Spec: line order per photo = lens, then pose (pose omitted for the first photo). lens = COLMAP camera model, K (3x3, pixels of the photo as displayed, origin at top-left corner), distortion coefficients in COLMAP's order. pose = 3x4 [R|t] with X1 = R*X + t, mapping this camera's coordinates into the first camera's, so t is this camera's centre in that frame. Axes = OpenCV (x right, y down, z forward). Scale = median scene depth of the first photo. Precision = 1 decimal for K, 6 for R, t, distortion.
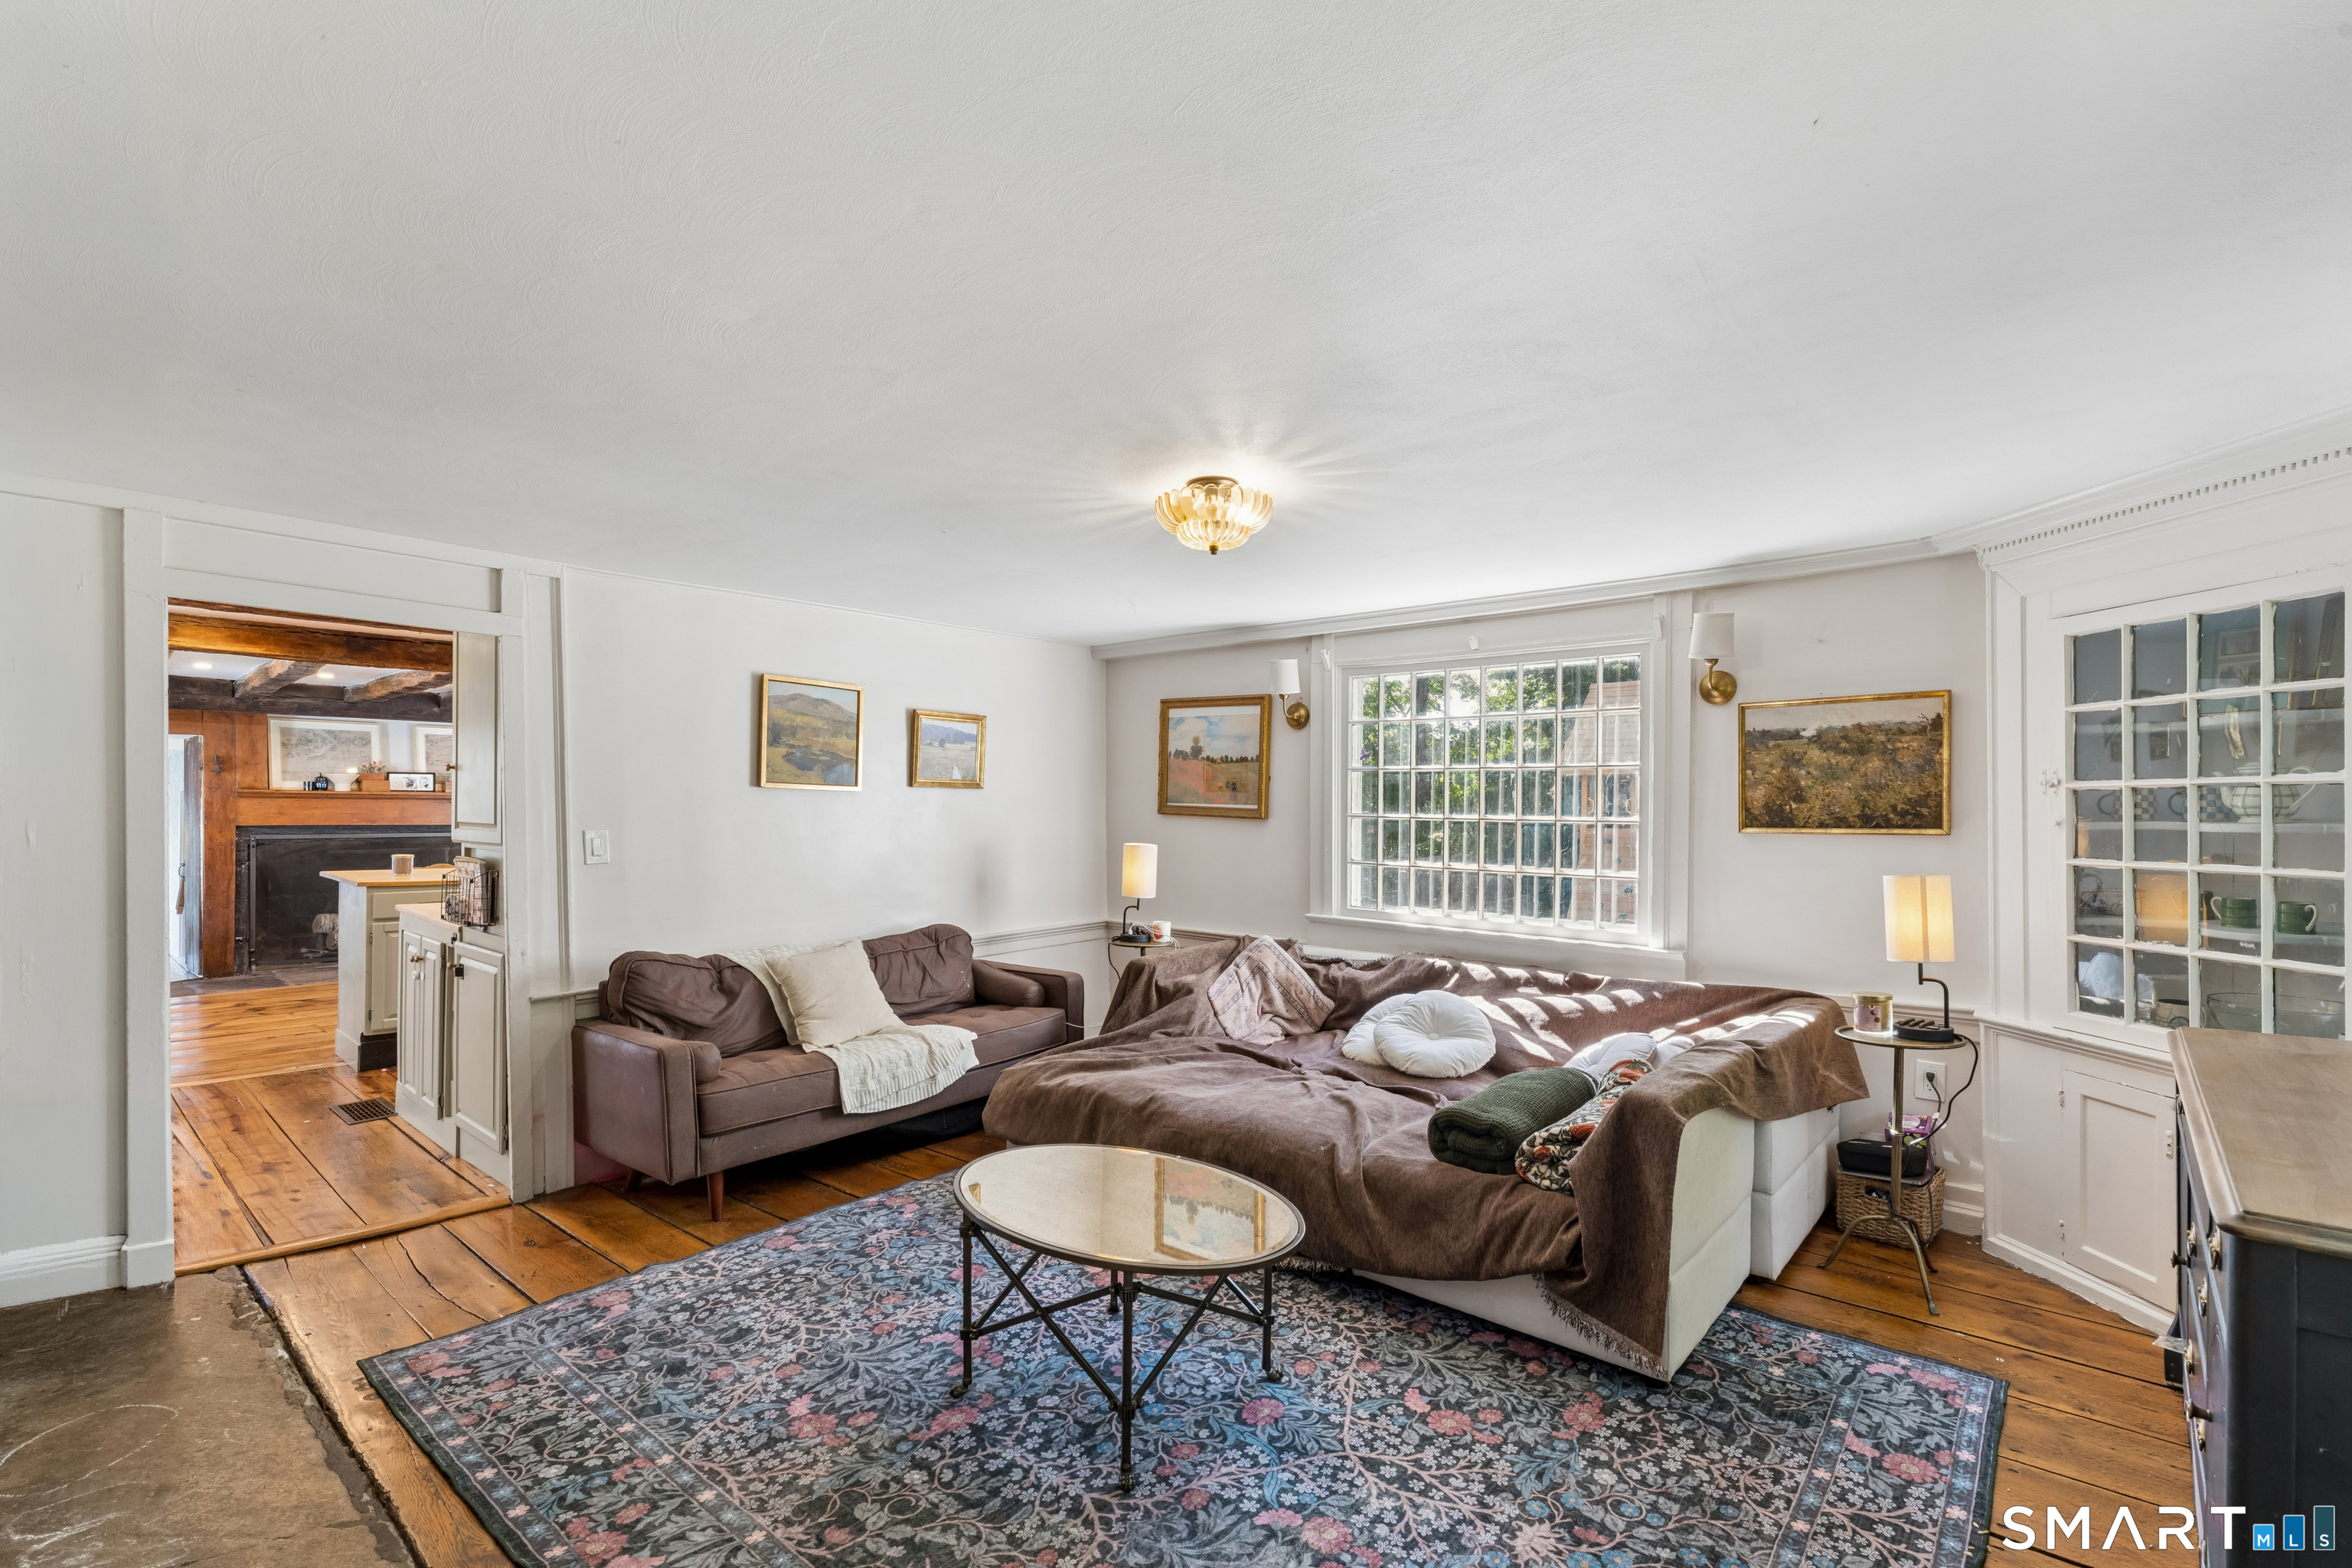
lens RADIAL K [[1062.7, 0, 1182.6], [0, 1062.7, 825.2], [0, 0, 1]] dist [-0.000943, -0.000099]
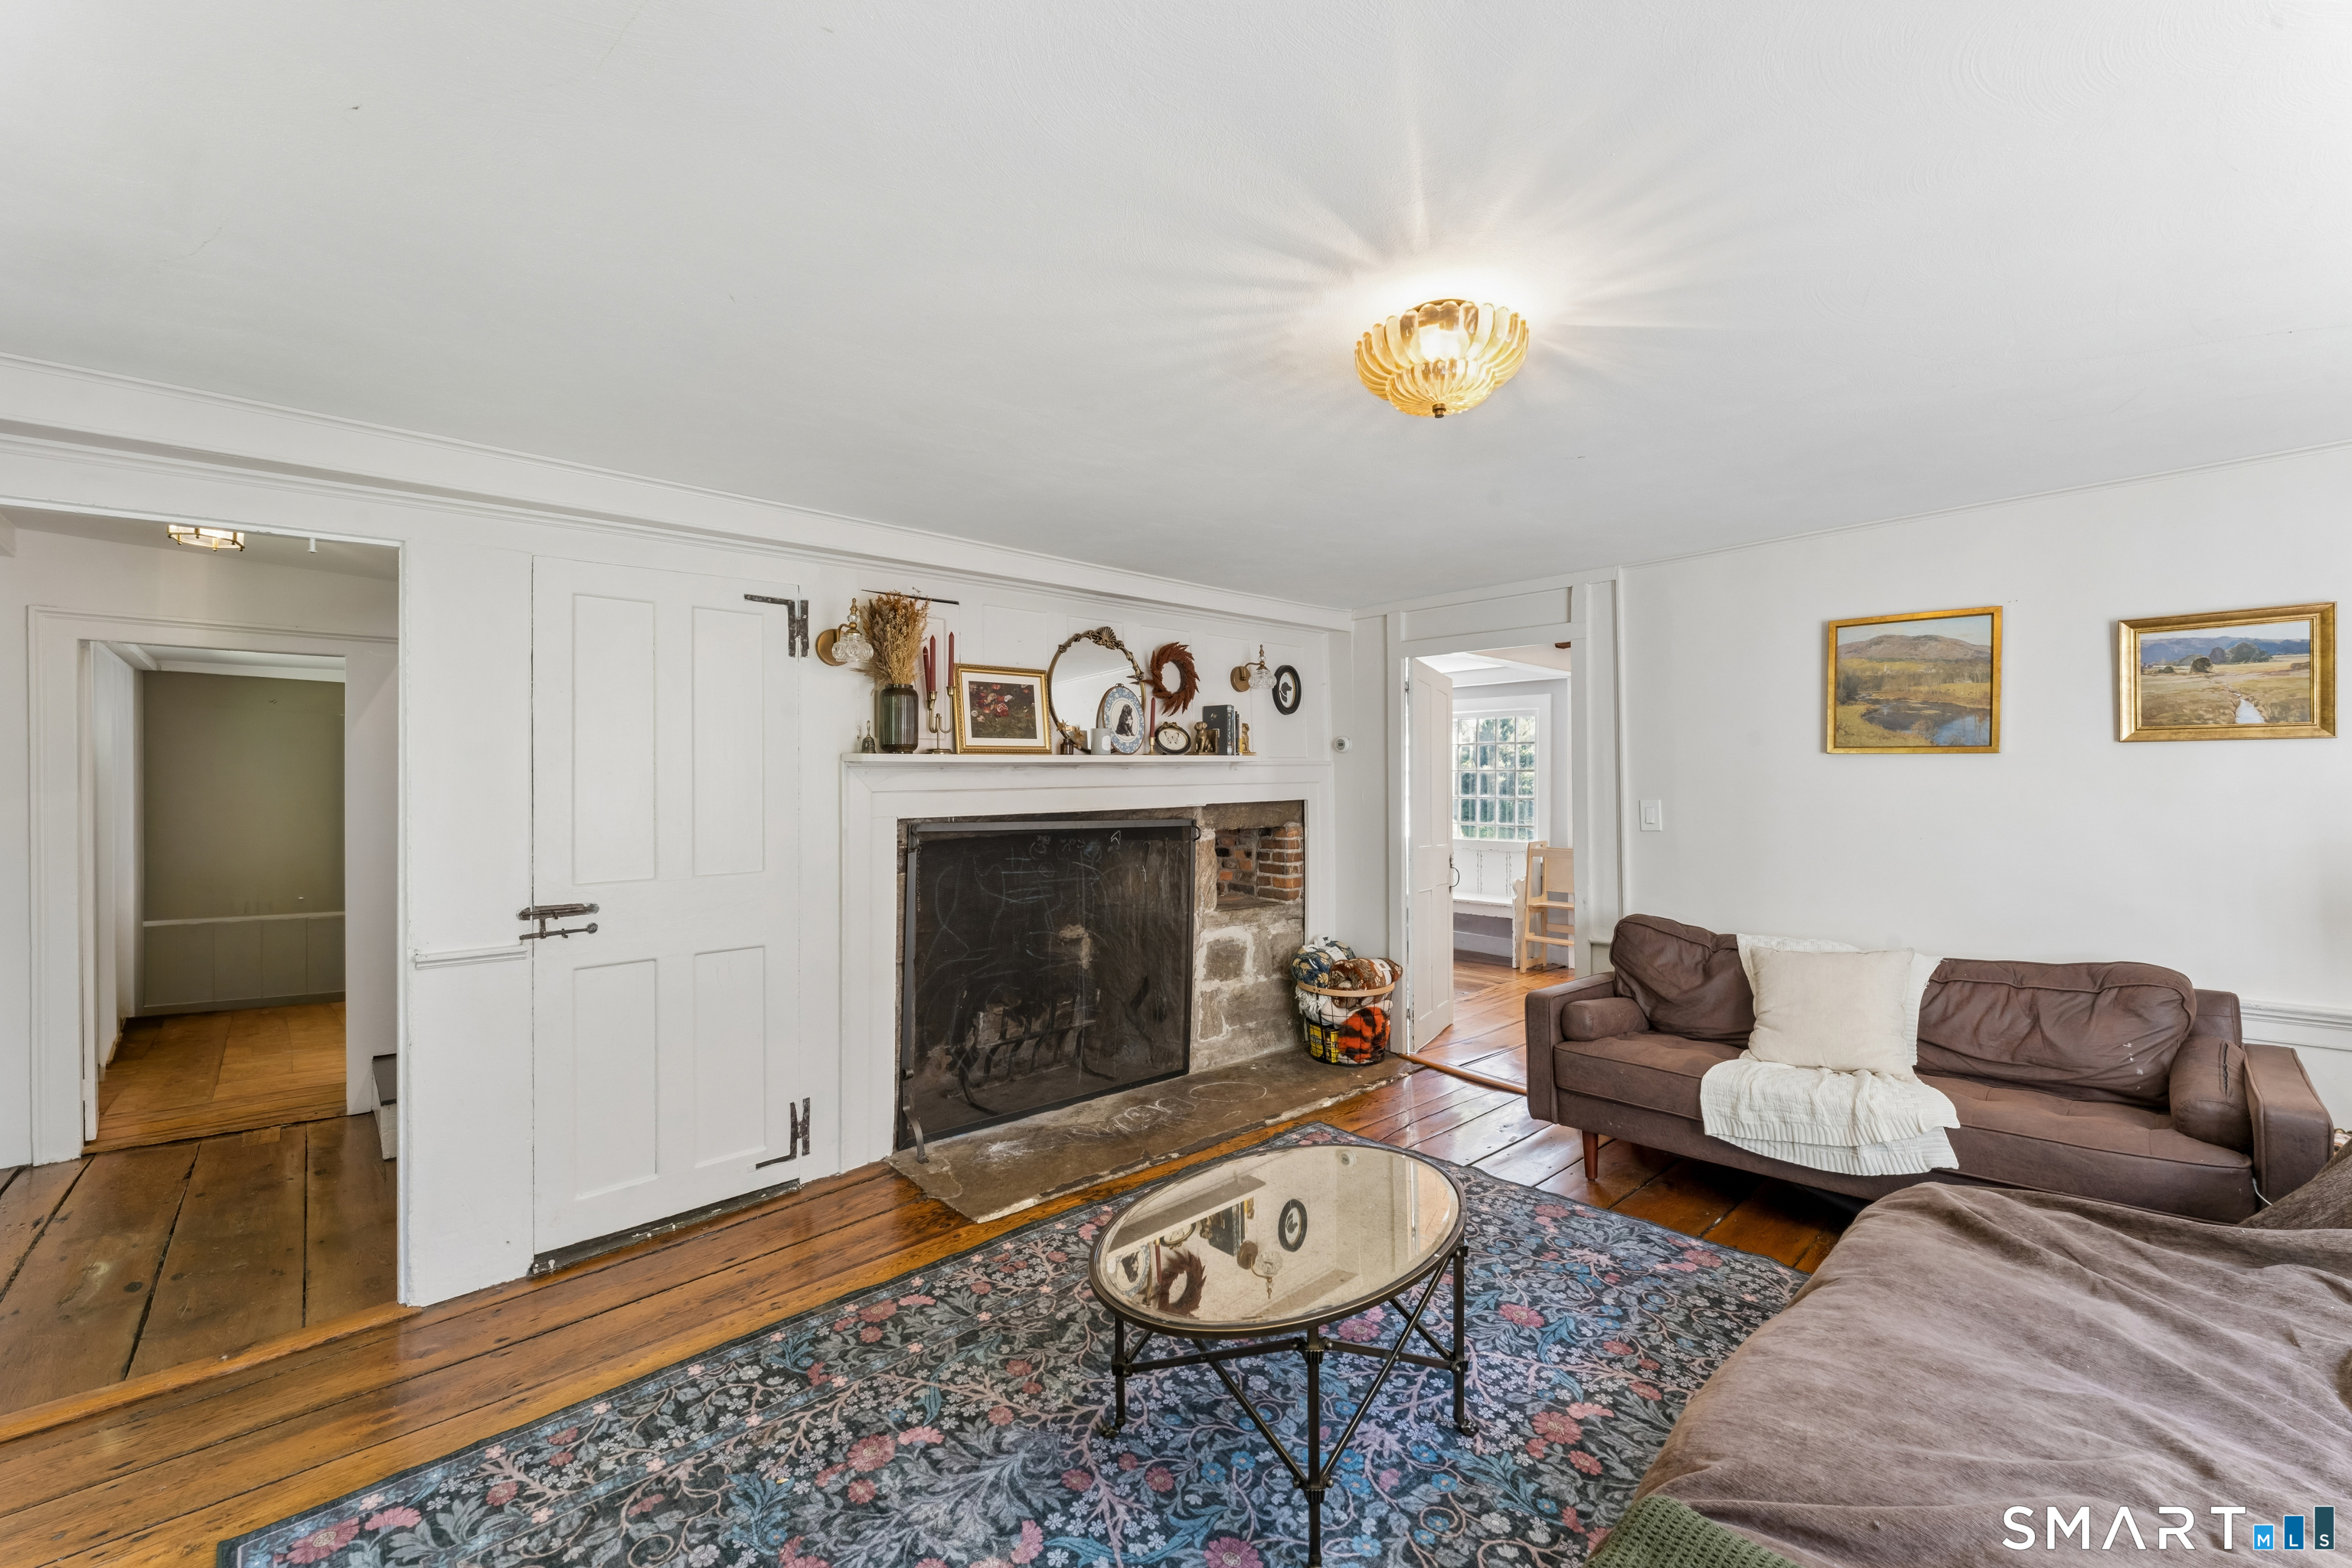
lens RADIAL K [[945.8, 0, 1178.8], [0, 945.8, 792.2], [0, 0, 1]] dist [-0.000625, -0.000115]
pose [[-0.100399, 0.008596, -0.994910, 1.340972], [-0.007224, 0.999930, 0.009368, -0.026919], [0.994921, 0.008127, -0.100330, 1.801810]]
